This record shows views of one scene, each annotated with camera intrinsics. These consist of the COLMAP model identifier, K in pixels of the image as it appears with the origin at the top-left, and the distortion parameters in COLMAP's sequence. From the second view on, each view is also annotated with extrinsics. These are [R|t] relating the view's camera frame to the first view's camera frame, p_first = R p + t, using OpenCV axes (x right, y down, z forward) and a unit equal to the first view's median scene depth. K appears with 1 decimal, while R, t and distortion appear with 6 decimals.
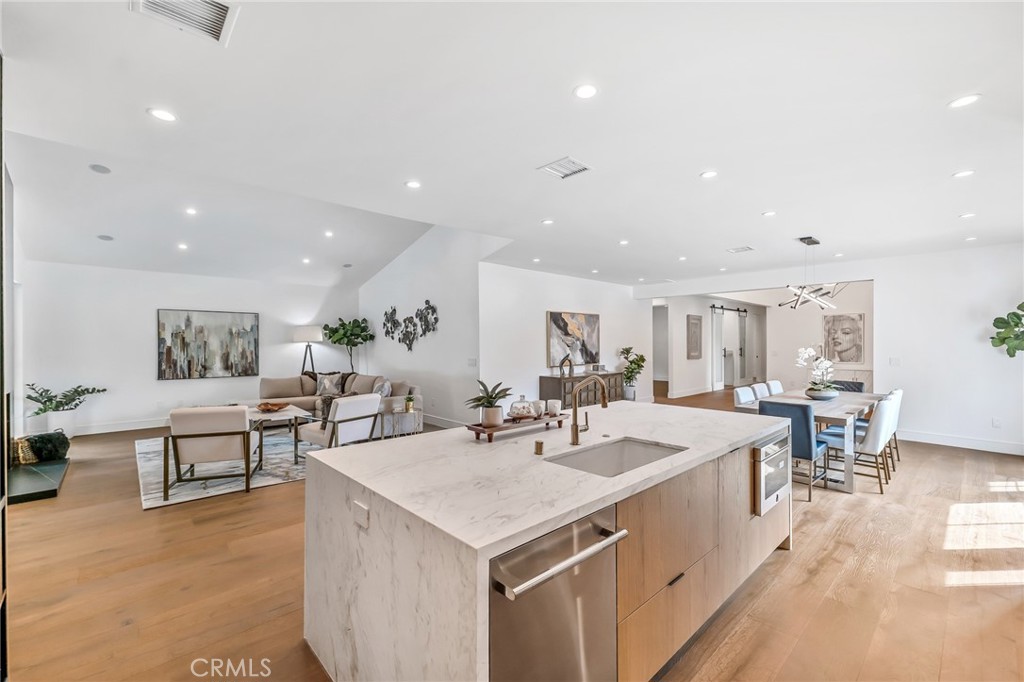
lens RADIAL K [[423.8, 0, 511.7], [0, 423.8, 343.4], [0, 0, 1]] dist [0.000165, -0.000214]
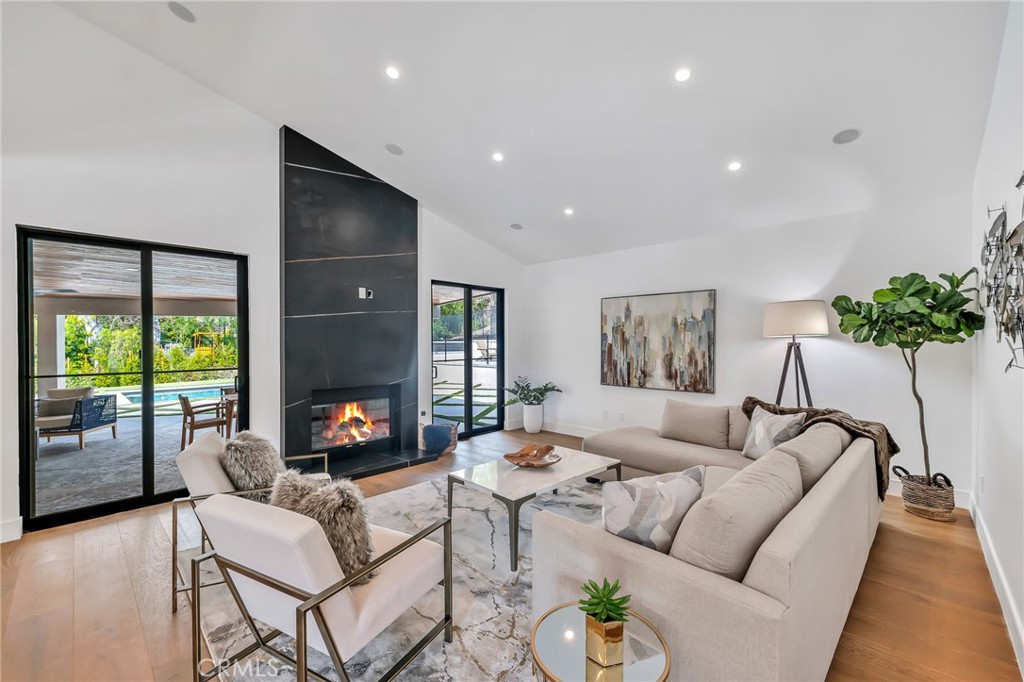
lens RADIAL K [[423.8, 0, 512.2], [0, 423.8, 339.8], [0, 0, 1]] dist [0.000165, -0.000214]
pose [[0.069516, 0.001892, -0.997579, -0.022153], [0.004564, 0.999987, 0.002215, -0.002826], [0.997570, -0.004707, 0.069507, 0.698526]]
